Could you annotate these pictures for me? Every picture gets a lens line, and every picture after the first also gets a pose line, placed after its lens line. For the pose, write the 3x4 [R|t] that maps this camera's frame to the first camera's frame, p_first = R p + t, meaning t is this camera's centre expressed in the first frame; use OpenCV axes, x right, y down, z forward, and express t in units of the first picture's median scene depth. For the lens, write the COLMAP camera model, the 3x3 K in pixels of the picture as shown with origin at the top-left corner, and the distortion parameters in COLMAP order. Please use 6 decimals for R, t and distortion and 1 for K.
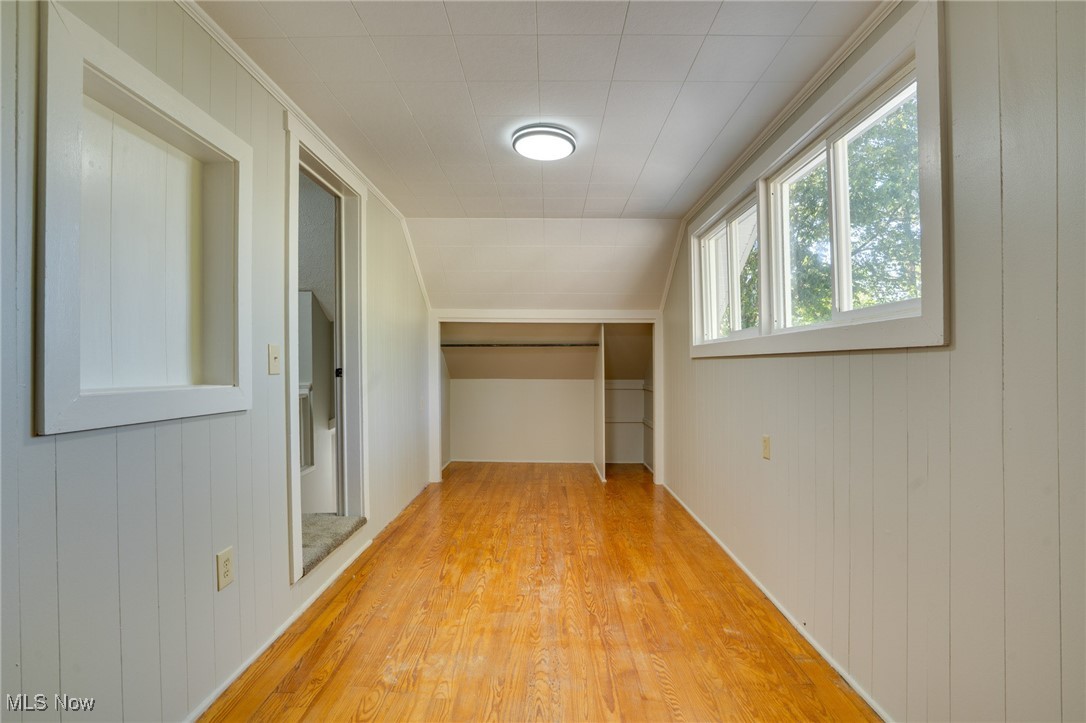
lens RADIAL K [[527.3, 0, 542.9], [0, 527.3, 358.4], [0, 0, 1]] dist [-0.000153, -0.000015]
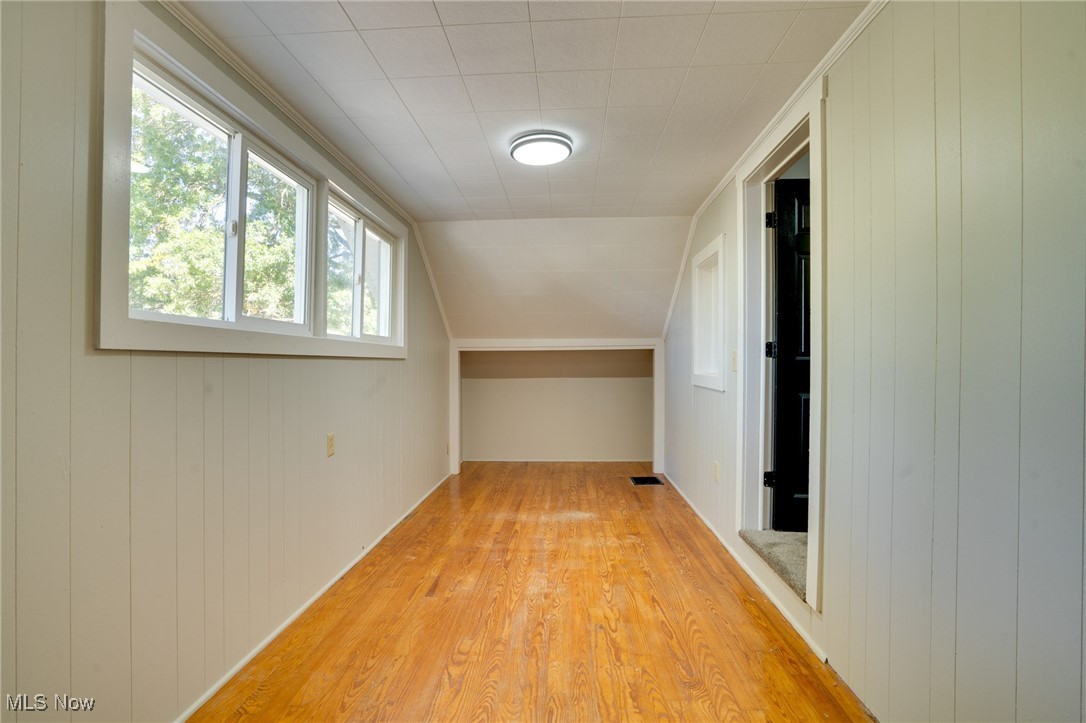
lens RADIAL K [[527.3, 0, 539.0], [0, 527.3, 364.9], [0, 0, 1]] dist [-0.000153, -0.000015]
pose [[-0.998844, 0.004716, 0.047841, -0.040373], [0.004223, 0.999937, -0.010401, 0.021449], [-0.047887, -0.010187, -0.998801, 1.997292]]
